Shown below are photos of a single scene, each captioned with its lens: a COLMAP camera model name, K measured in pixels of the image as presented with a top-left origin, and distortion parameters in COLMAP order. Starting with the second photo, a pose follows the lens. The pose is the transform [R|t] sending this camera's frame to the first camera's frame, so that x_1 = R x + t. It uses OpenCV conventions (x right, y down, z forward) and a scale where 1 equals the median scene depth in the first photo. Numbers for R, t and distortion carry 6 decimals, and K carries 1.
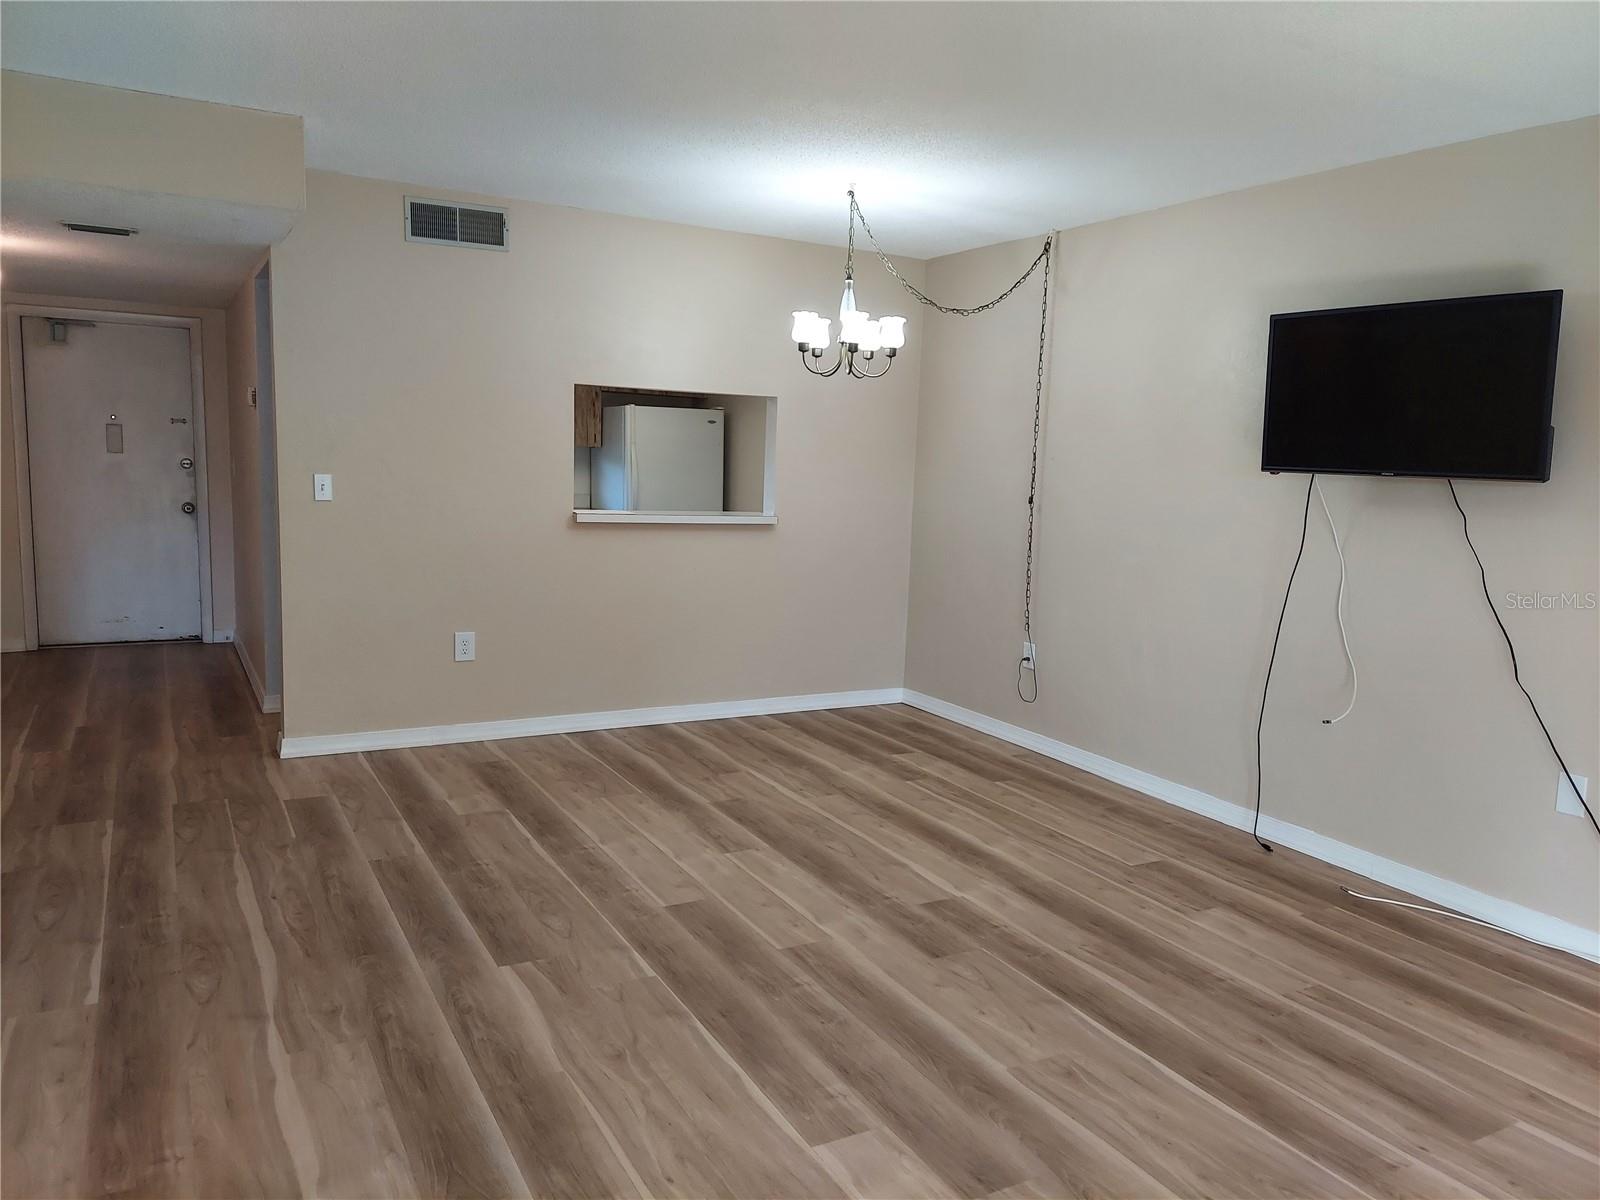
lens RADIAL K [[1153.2, 0, 800.0], [0, 1153.2, 600.0], [0, 0, 1]] dist [0.104431, -0.112459]
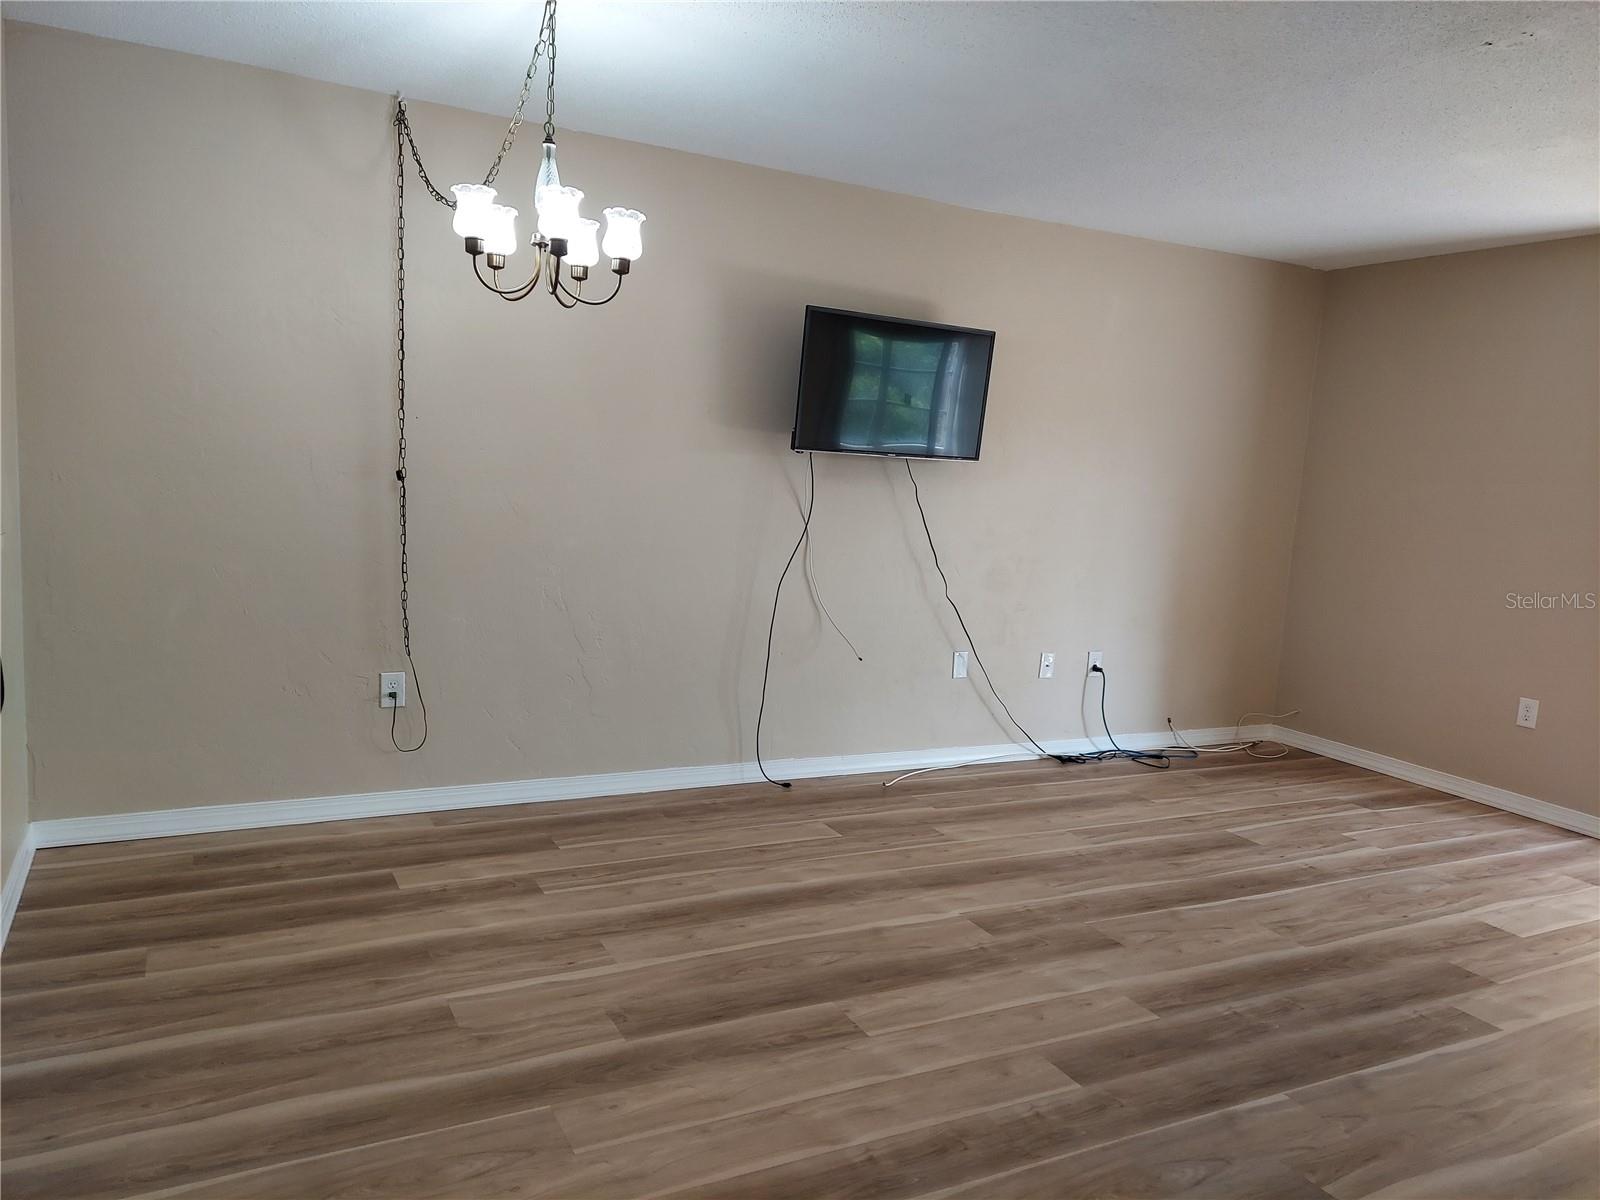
lens RADIAL K [[1153.2, 0, 800.0], [0, 1153.2, 600.0], [0, 0, 1]] dist [0.104431, -0.112459]
pose [[0.023649, -0.167384, 0.985608, -0.687959], [0.066332, 0.983974, 0.165515, -0.151954], [-0.997517, 0.061463, 0.034373, 0.962302]]
